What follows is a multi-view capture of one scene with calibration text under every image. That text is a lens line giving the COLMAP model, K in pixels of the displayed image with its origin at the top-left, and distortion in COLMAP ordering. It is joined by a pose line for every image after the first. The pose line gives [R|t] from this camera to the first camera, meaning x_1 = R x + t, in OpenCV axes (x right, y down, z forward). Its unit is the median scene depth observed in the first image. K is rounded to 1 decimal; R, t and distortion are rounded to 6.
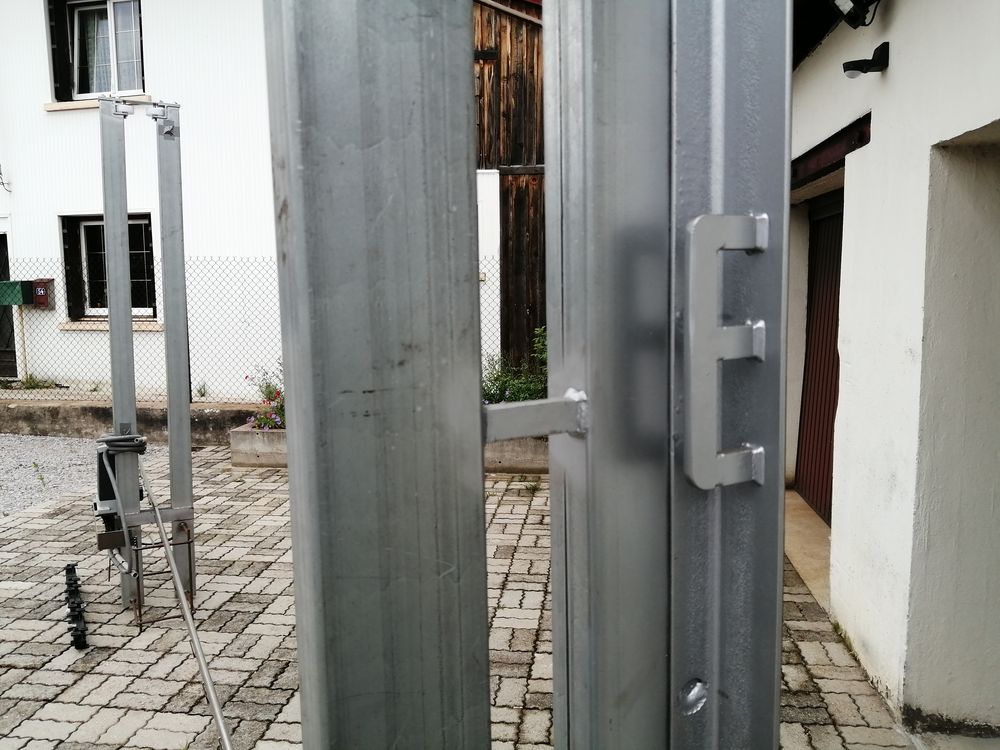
lens RADIAL K [[799.5, 0, 499.3], [0, 799.5, 375.6], [0, 0, 1]] dist [-0.011814, -0.001432]
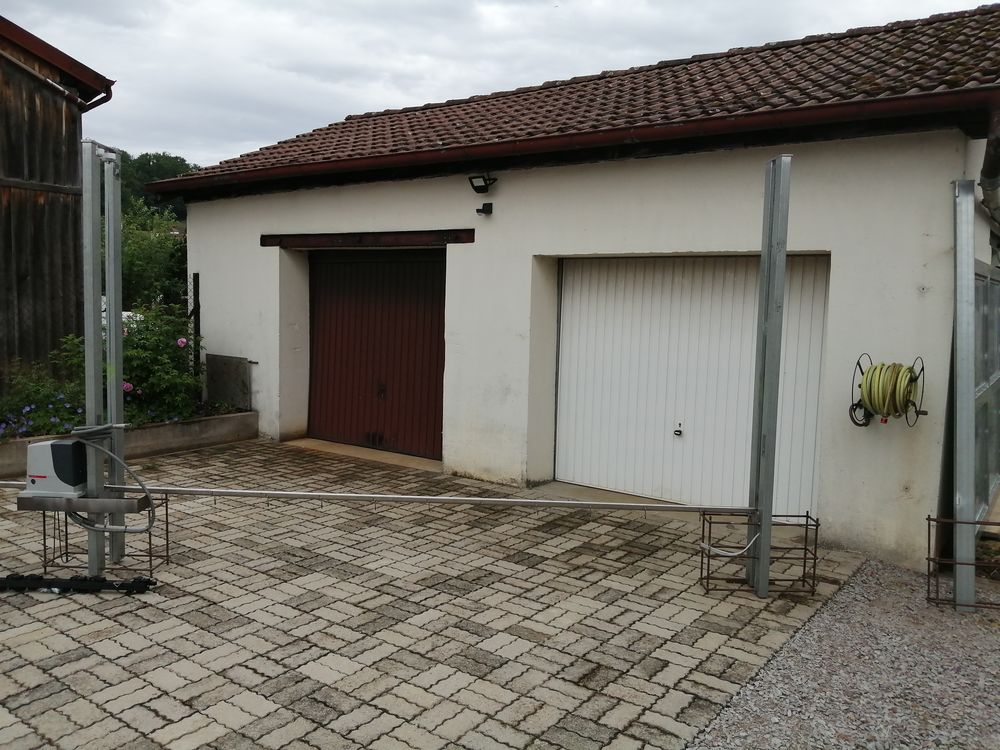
lens RADIAL K [[799.5, 0, 503.6], [0, 799.5, 375.4], [0, 0, 1]] dist [-0.011814, -0.001432]
pose [[0.455870, -0.052371, 0.888504, -1.410724], [0.082965, 0.996421, 0.016164, 0.042417], [-0.886171, 0.066346, 0.458584, -0.066893]]
